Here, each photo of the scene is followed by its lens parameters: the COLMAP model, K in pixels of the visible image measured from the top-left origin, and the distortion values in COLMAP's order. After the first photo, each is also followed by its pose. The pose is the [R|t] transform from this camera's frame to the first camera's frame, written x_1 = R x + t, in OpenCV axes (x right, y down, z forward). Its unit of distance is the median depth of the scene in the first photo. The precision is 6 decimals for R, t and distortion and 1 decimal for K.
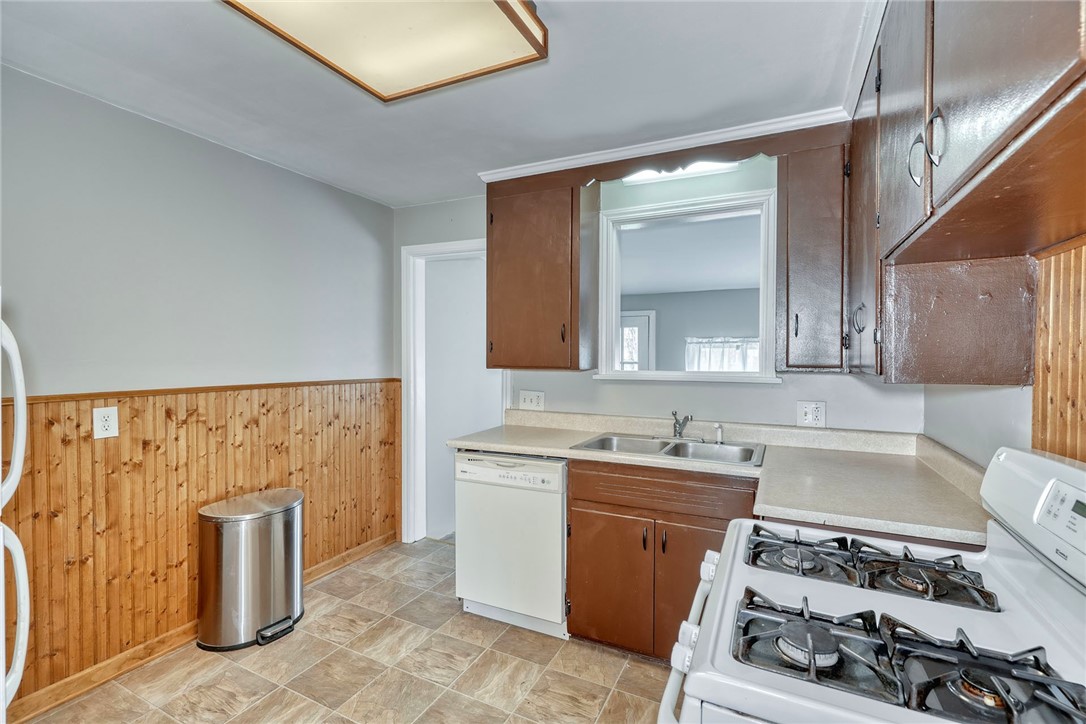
lens RADIAL K [[493.1, 0, 539.6], [0, 493.1, 361.4], [0, 0, 1]] dist [-0.002478, 0.000020]
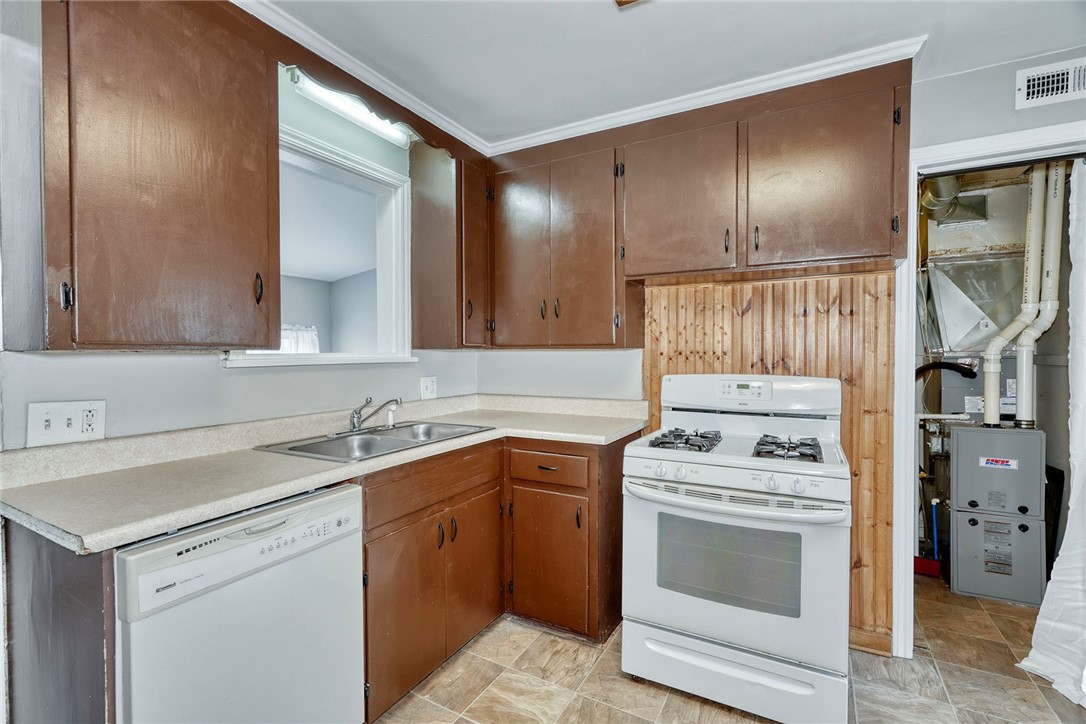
lens RADIAL K [[512.7, 0, 542.7], [0, 512.7, 350.7], [0, 0, 1]] dist [0.002927, 0.000128]
pose [[0.032792, 0.001507, 0.999461, -0.638174], [0.020686, 0.999784, -0.002186, 0.029594], [-0.999248, 0.020747, 0.032753, 0.712071]]
